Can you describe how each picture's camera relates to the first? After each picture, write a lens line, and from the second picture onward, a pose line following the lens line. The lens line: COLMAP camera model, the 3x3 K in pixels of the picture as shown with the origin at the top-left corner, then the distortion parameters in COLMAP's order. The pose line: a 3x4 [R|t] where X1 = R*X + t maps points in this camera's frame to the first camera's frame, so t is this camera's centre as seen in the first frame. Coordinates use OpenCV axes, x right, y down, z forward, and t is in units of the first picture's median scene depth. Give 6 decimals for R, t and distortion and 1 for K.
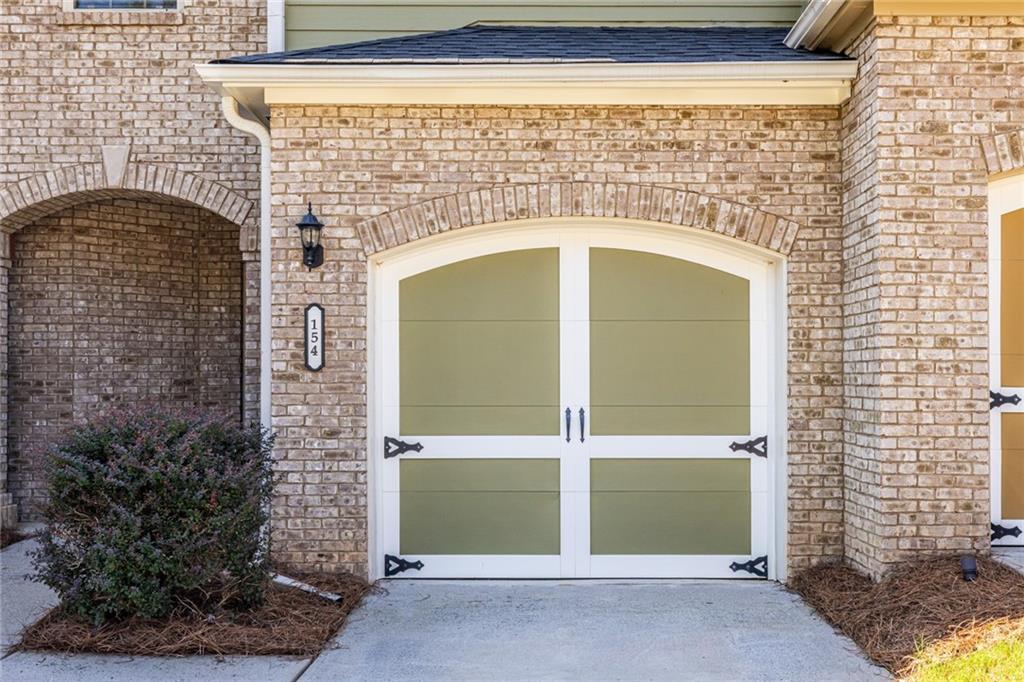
lens RADIAL K [[1000.4, 0, 510.6], [0, 1000.4, 345.6], [0, 0, 1]] dist [0.009537, 0.000000]
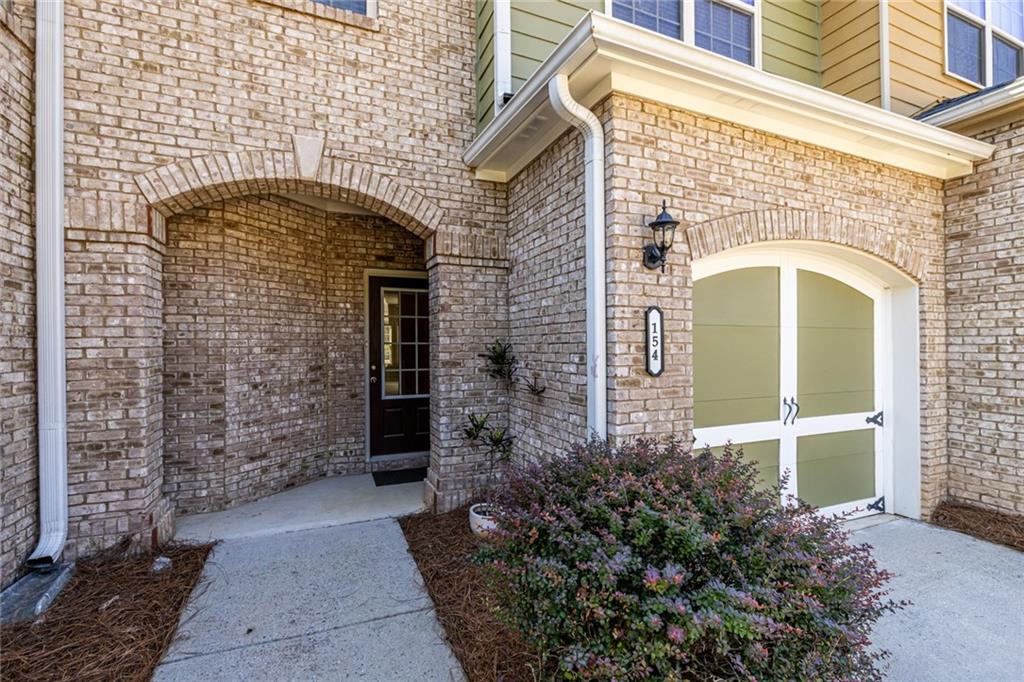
lens RADIAL K [[461.5, 0, 514.5], [0, 461.5, 337.2], [0, 0, 1]] dist [-0.005617, 0.001563]
pose [[0.916939, 0.006979, 0.398966, -0.388564], [-0.015602, 0.999709, 0.018372, -0.014326], [-0.398722, -0.023071, 0.916781, 0.500863]]
